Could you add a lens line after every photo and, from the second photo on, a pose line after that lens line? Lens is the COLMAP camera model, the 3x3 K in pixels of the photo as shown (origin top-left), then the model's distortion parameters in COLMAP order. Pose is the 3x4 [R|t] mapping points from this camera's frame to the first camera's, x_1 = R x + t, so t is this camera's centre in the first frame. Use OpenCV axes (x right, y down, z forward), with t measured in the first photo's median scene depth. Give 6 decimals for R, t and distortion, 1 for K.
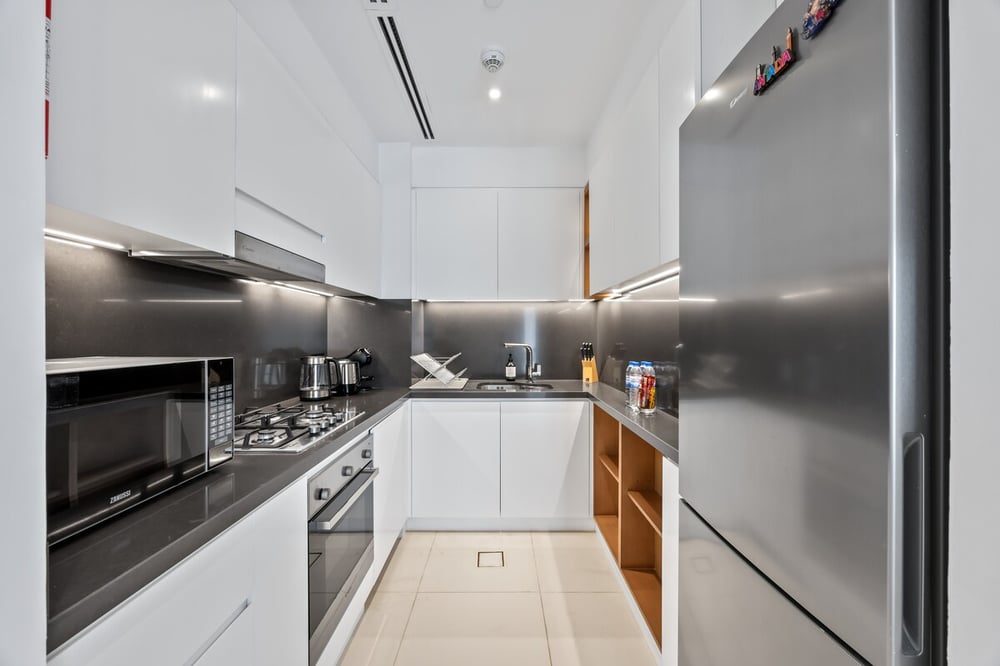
lens RADIAL K [[380.9, 0, 502.2], [0, 380.9, 335.3], [0, 0, 1]] dist [-0.006502, 0.000588]
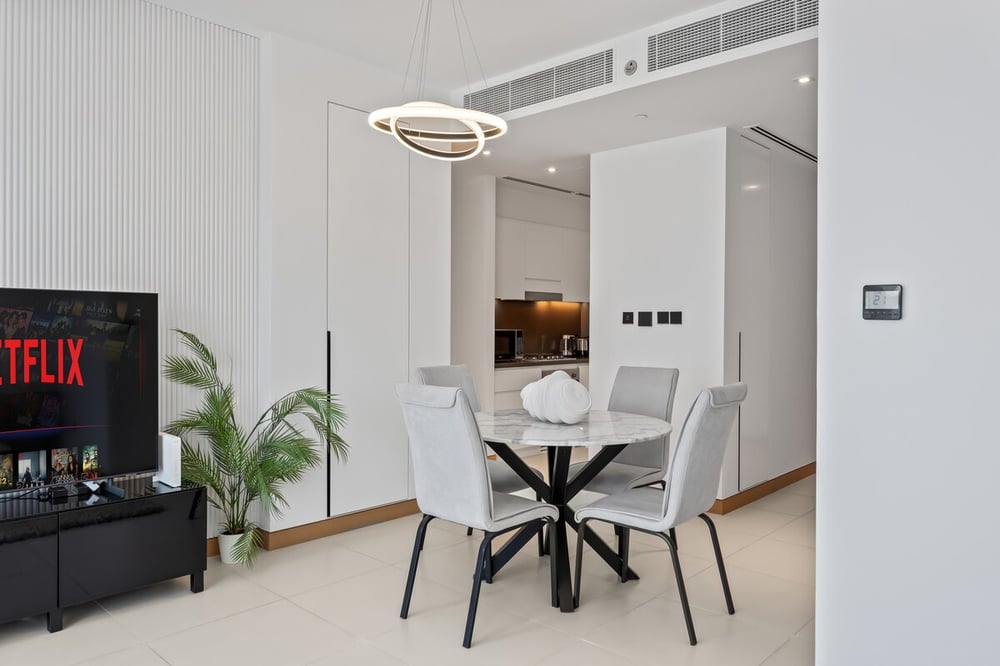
lens RADIAL K [[685.2, 0, 499.5], [0, 685.2, 331.2], [0, 0, 1]] dist [-0.005633, 0.000065]
pose [[0.728422, 0.011840, -0.685026, 1.557118], [-0.009393, 0.999929, 0.007295, 0.011486], [0.685064, 0.001121, 0.728482, -1.692442]]
